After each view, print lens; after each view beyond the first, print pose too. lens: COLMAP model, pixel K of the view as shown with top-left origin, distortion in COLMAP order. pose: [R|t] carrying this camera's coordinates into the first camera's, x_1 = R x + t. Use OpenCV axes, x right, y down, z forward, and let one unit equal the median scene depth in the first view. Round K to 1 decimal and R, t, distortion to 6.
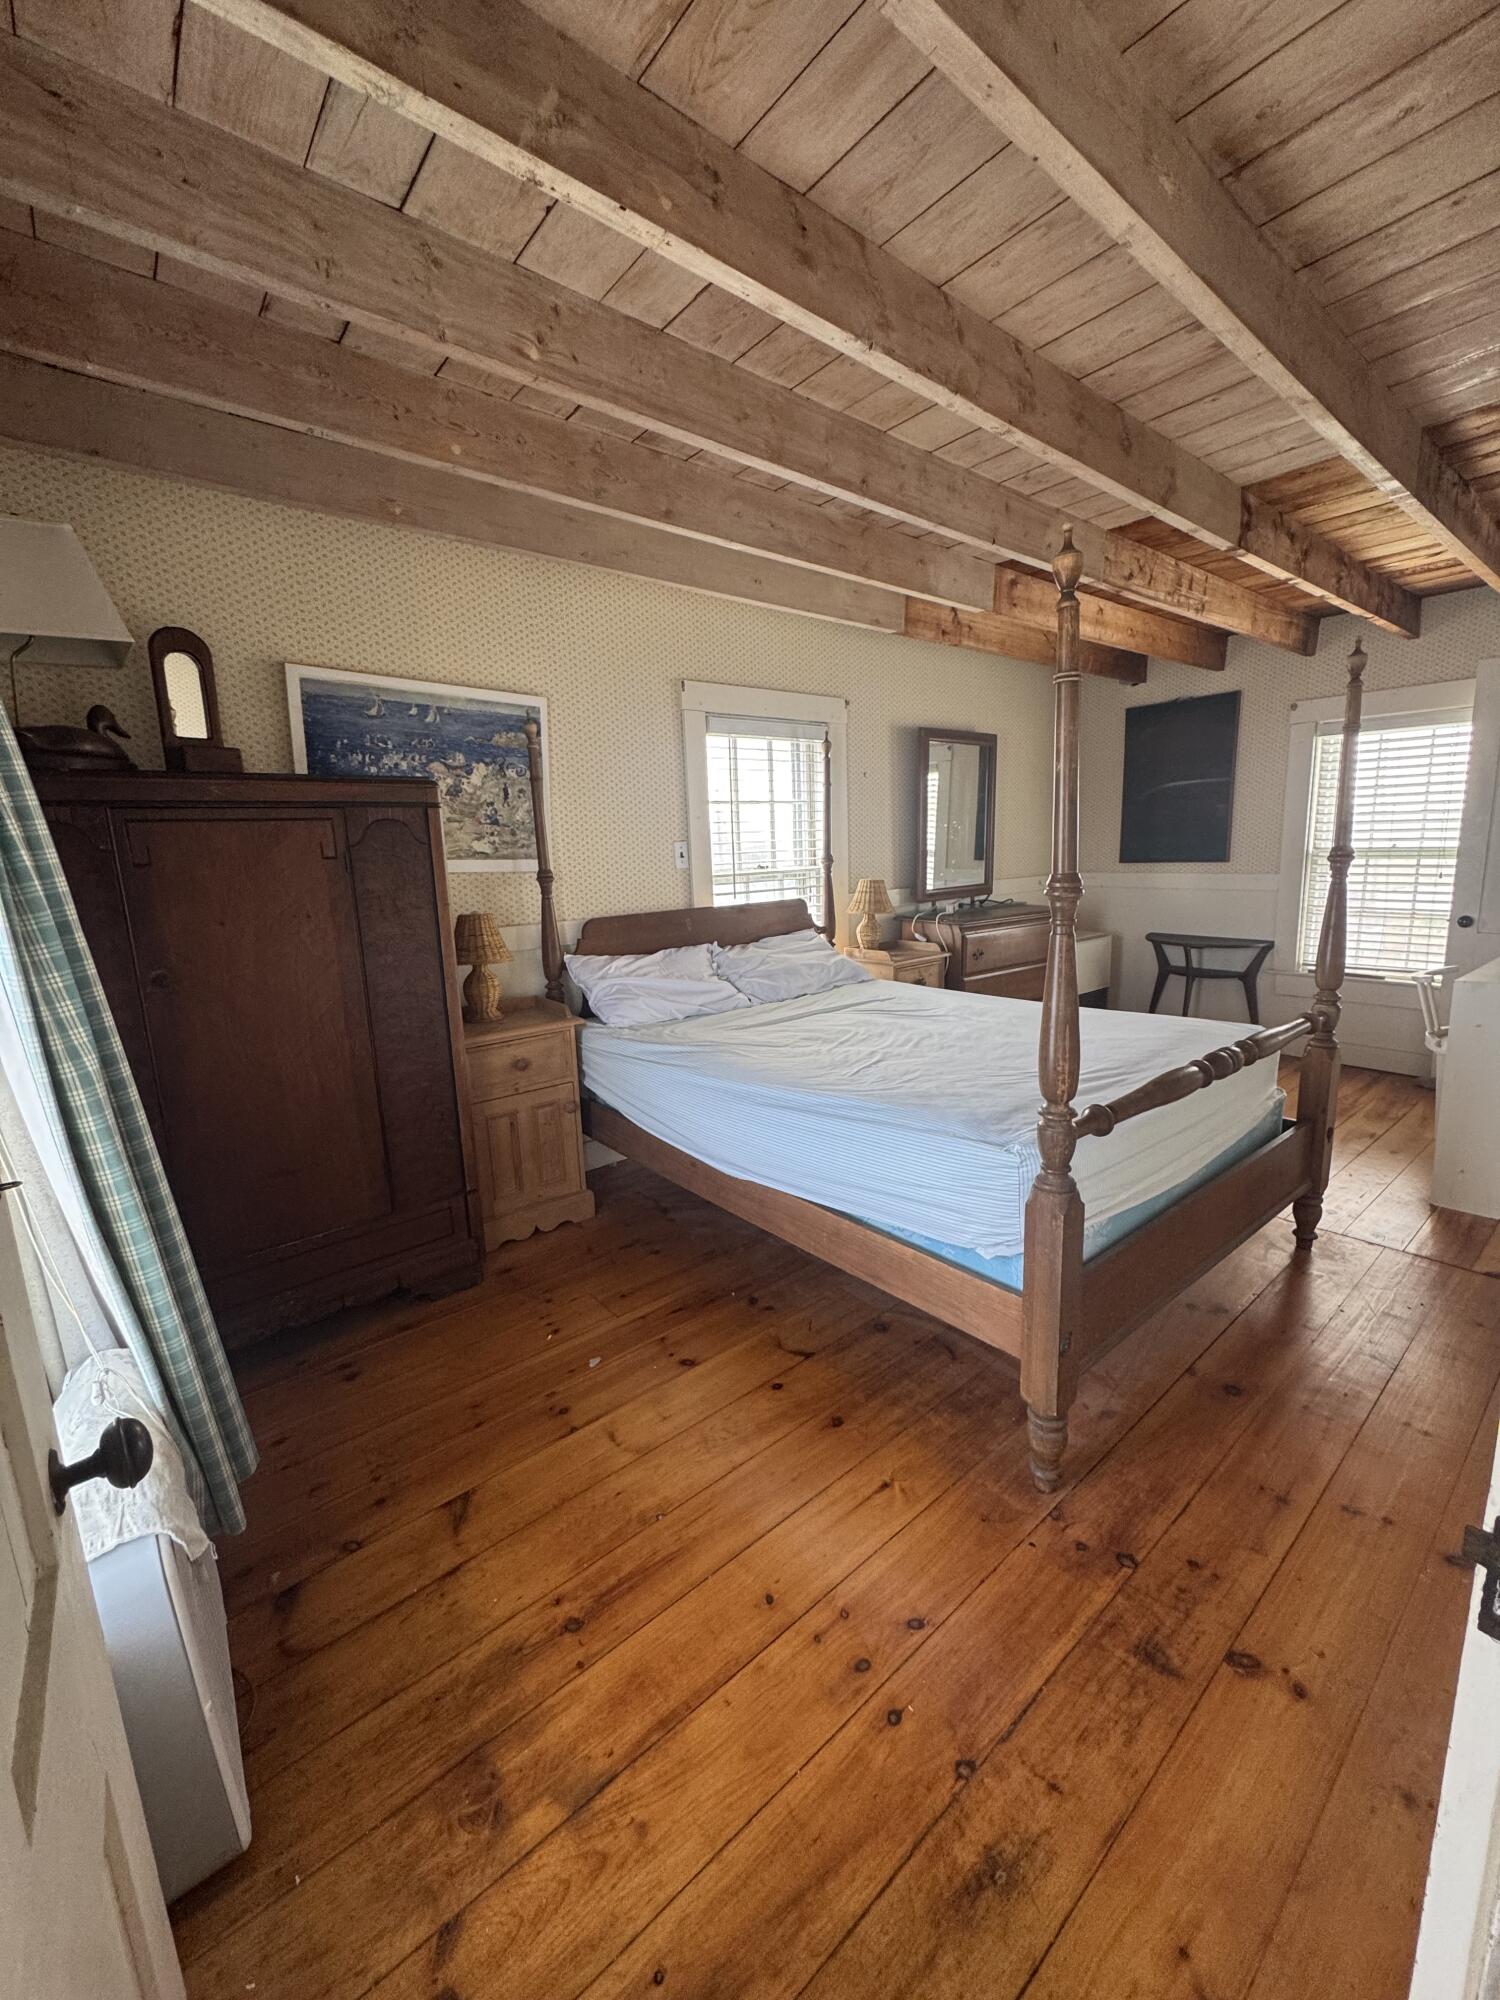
lens RADIAL K [[798.0, 0, 751.7], [0, 798.0, 997.2], [0, 0, 1]] dist [-0.004183, 0.000453]
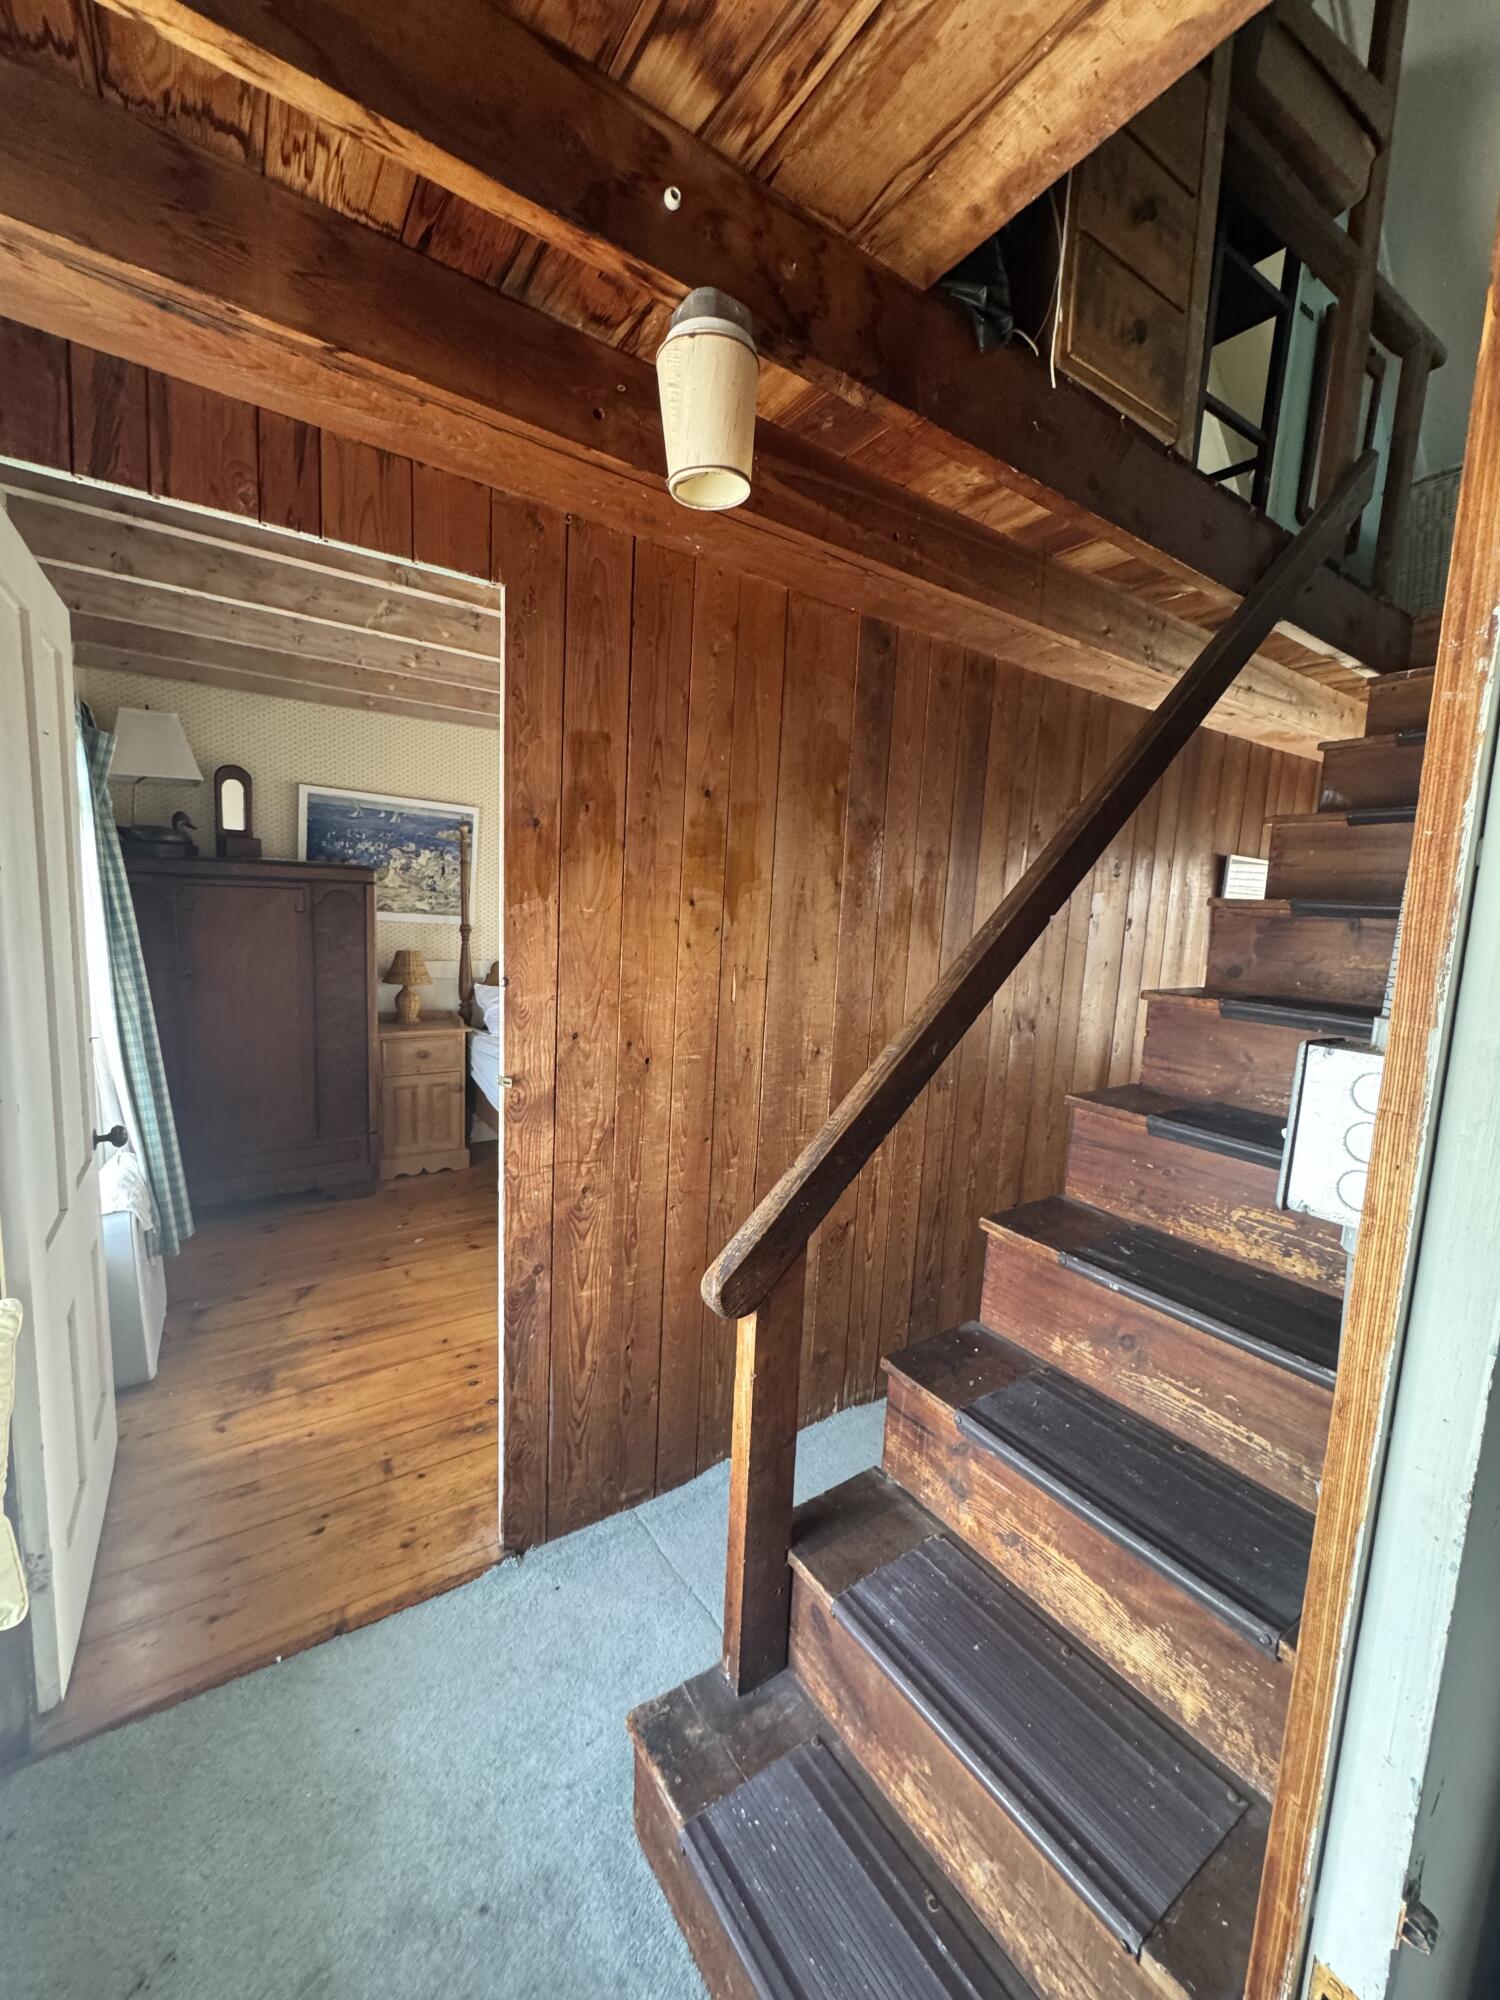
lens RADIAL K [[798.0, 0, 751.7], [0, 798.0, 997.2], [0, 0, 1]] dist [-0.004183, 0.000453]
pose [[0.992904, 0.092858, -0.074292, 0.497185], [-0.097003, 0.993803, -0.054285, -0.000271], [0.068791, 0.061107, 0.995758, -0.523815]]
